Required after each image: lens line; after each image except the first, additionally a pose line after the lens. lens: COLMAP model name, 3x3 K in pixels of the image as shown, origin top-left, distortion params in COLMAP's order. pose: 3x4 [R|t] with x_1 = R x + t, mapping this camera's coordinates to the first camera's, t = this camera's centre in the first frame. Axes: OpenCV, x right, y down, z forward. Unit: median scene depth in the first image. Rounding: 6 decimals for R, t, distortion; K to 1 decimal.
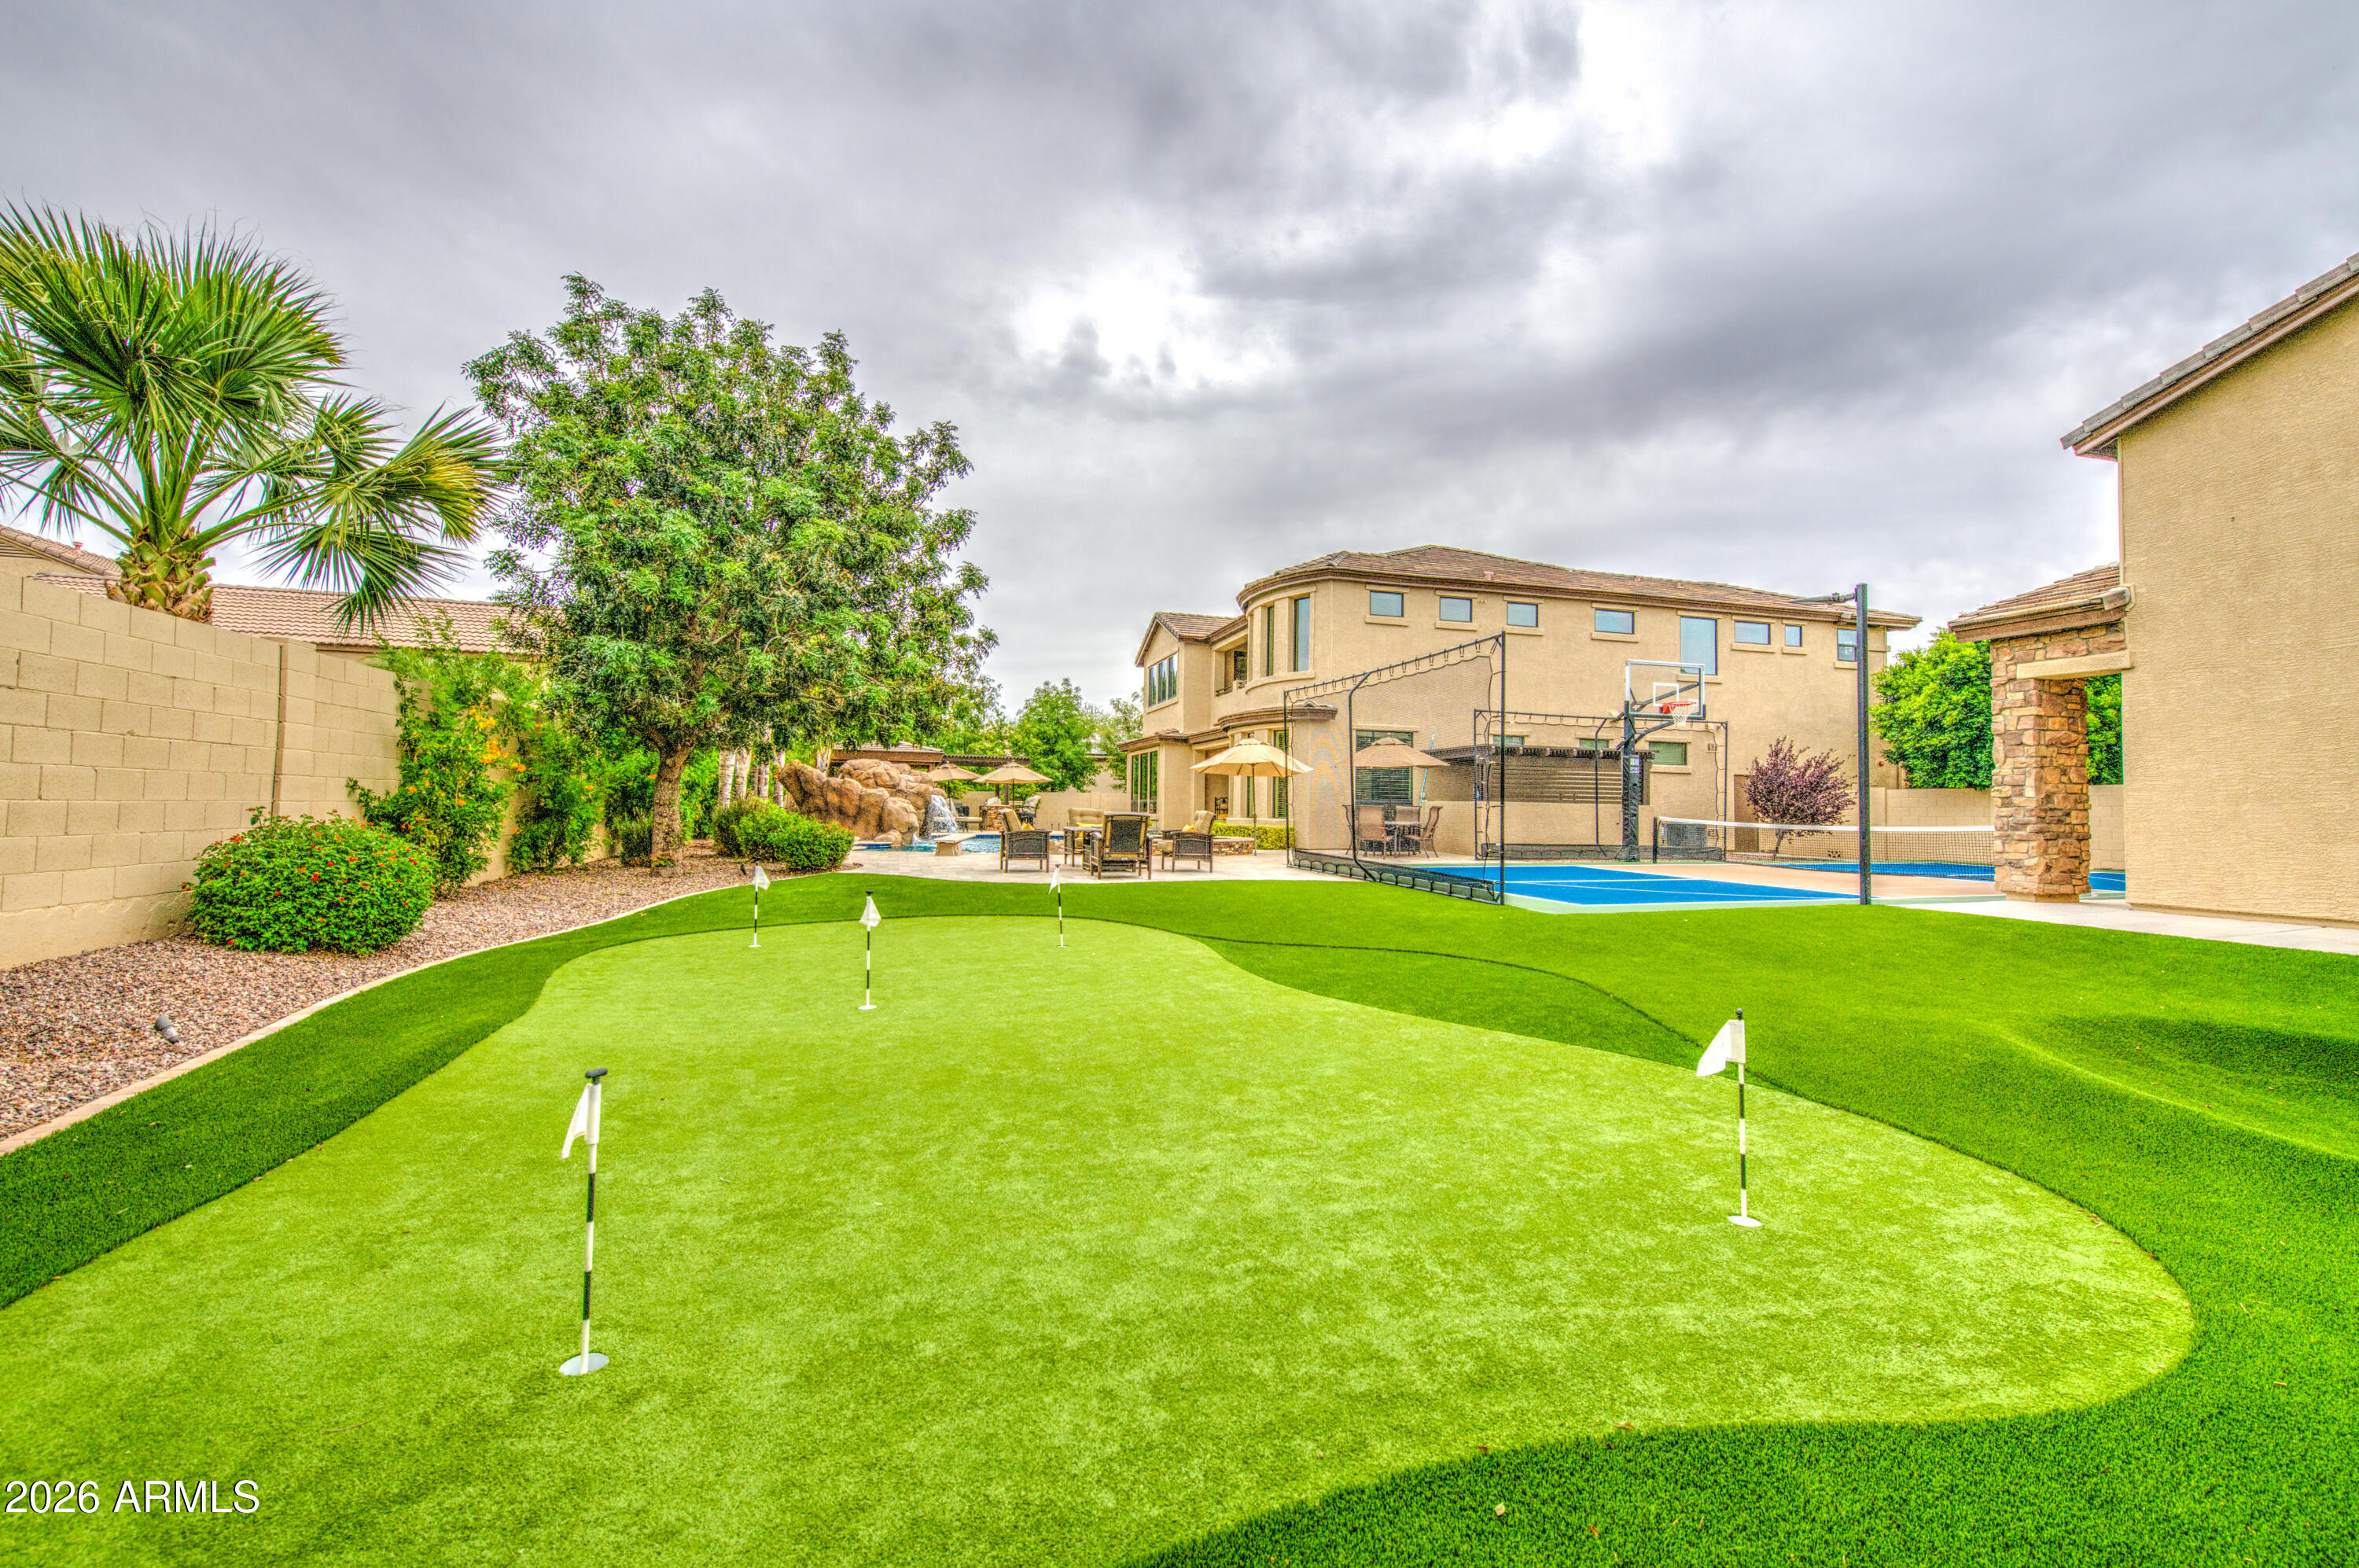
lens RADIAL K [[969.4, 0, 1184.6], [0, 969.4, 772.4], [0, 0, 1]] dist [-0.000166, -0.000055]
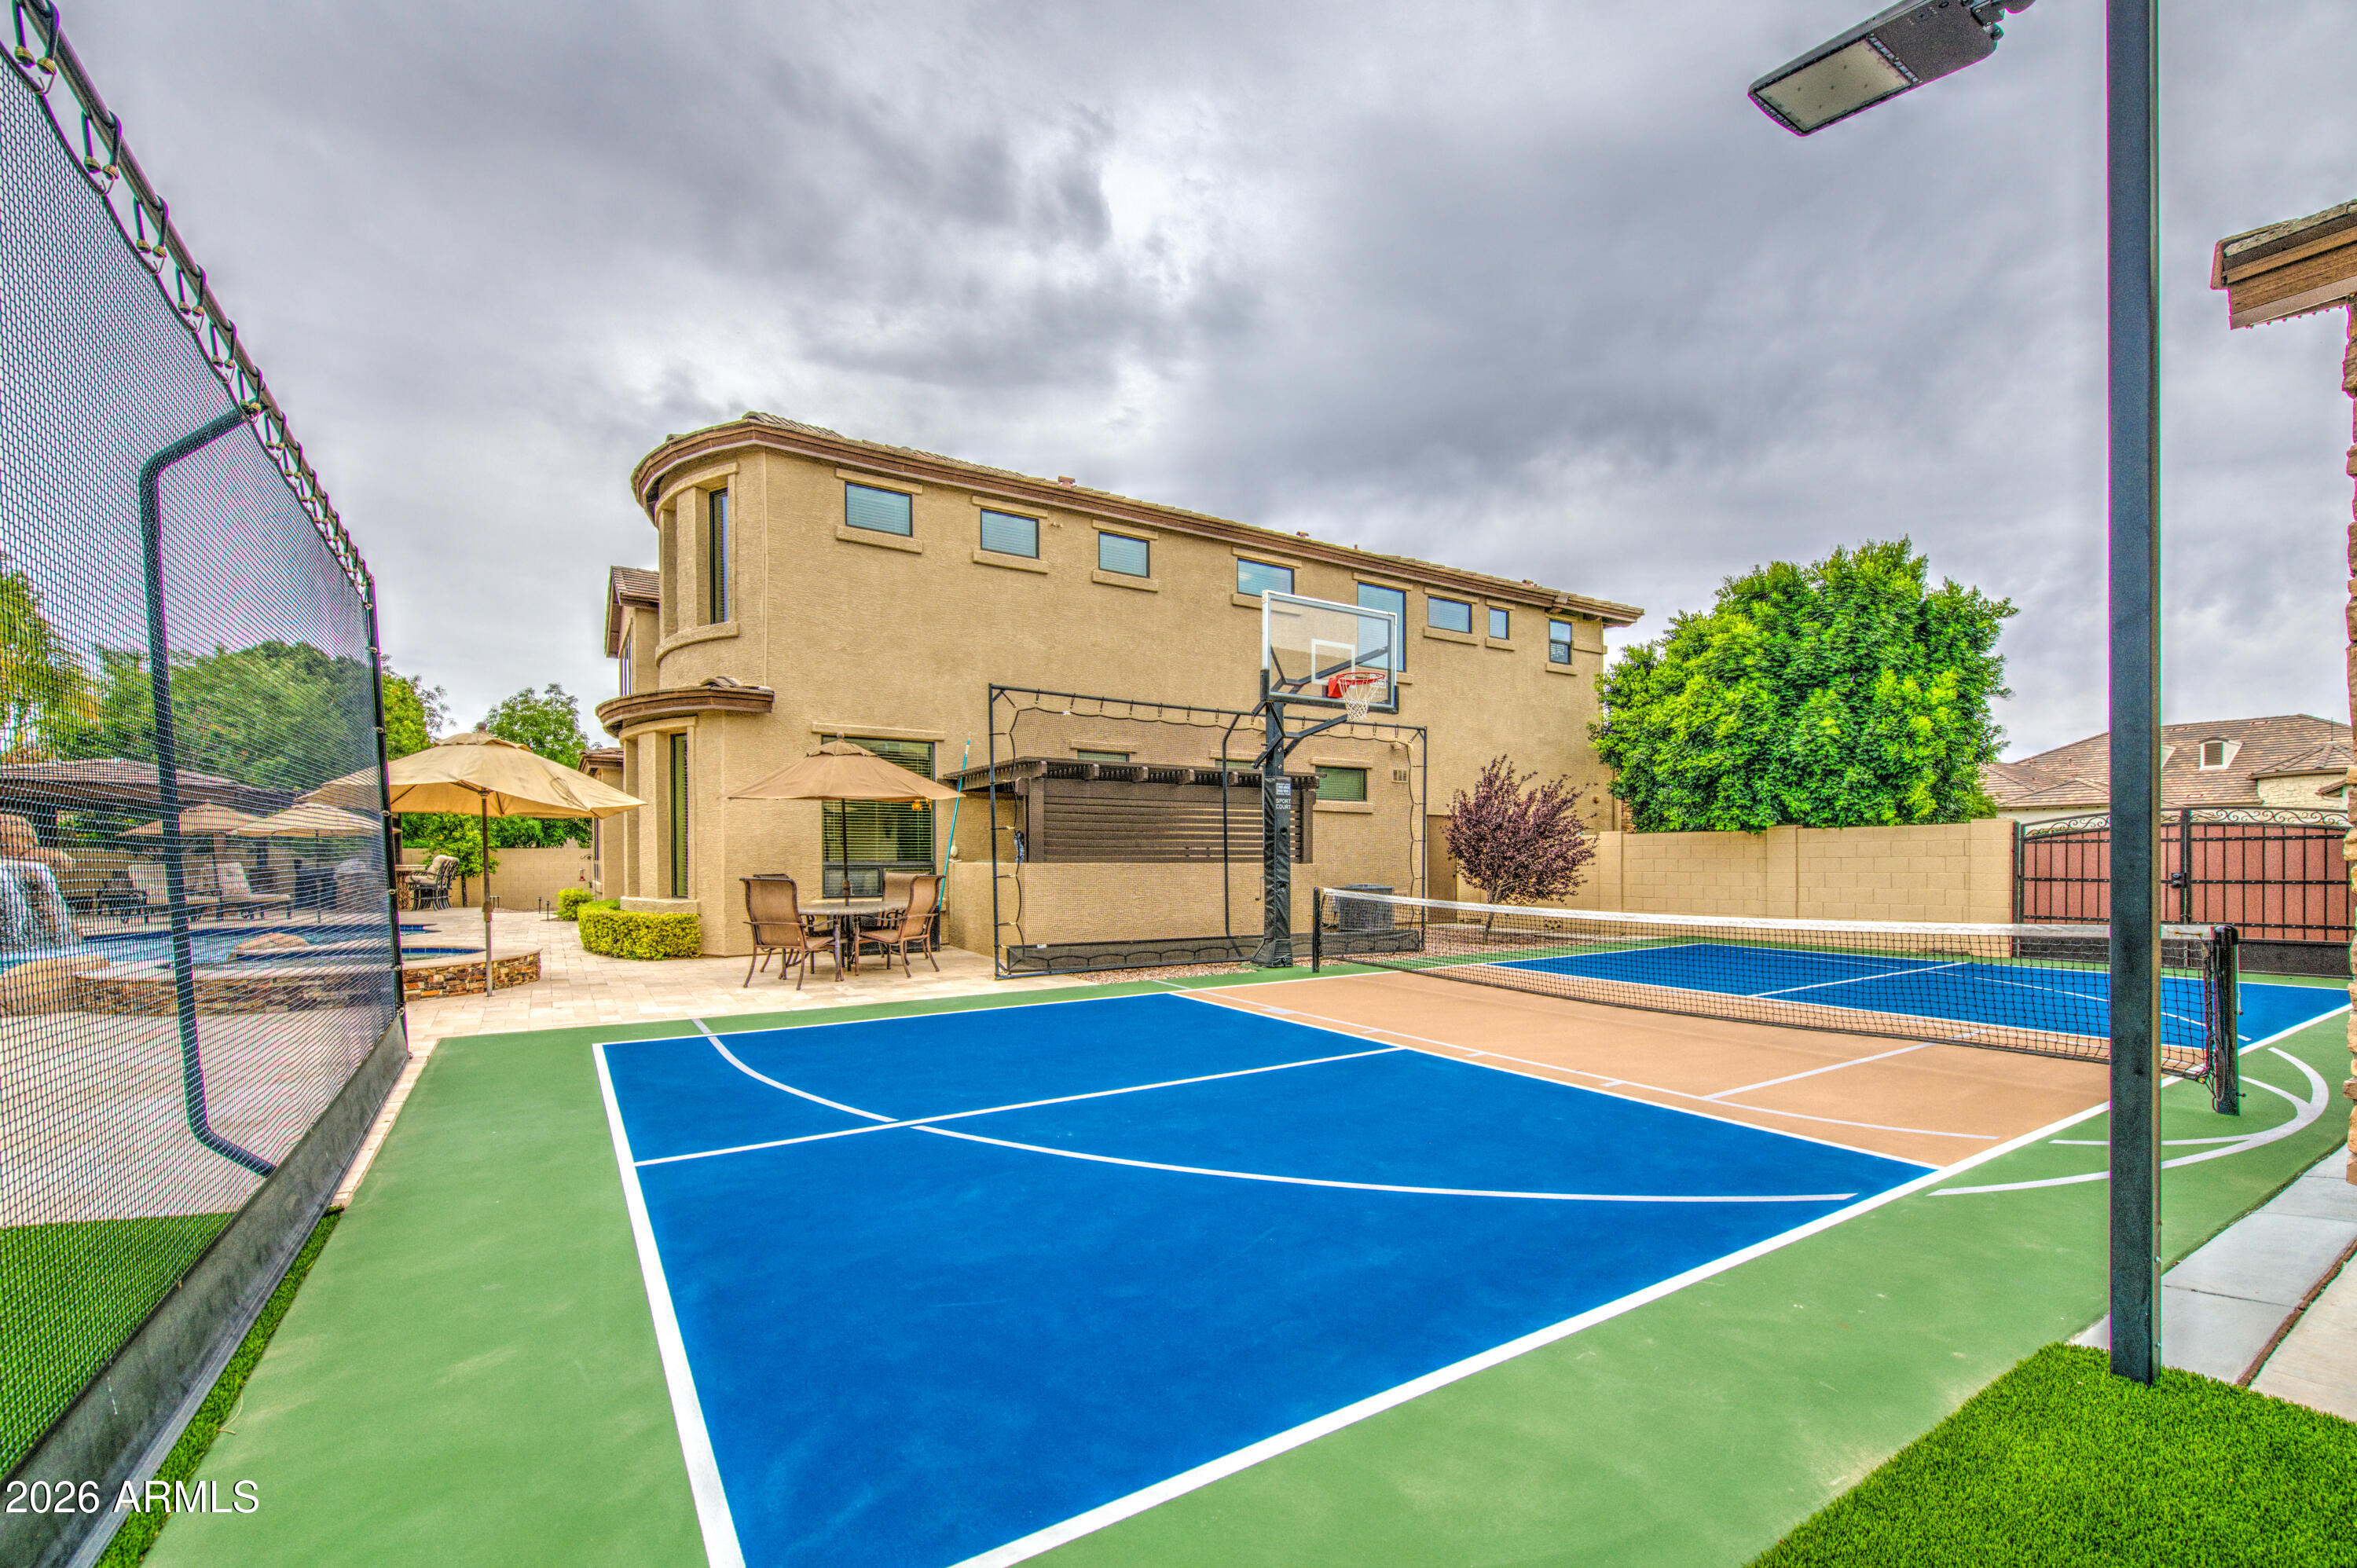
lens RADIAL K [[995.3, 0, 1164.1], [0, 995.3, 857.2], [0, 0, 1]] dist [0.001104, -0.000033]
pose [[0.960956, -0.015663, 0.276258, 0.194742], [0.005592, 0.999292, 0.037206, 0.005228], [-0.276645, -0.034208, 0.960363, 0.379615]]
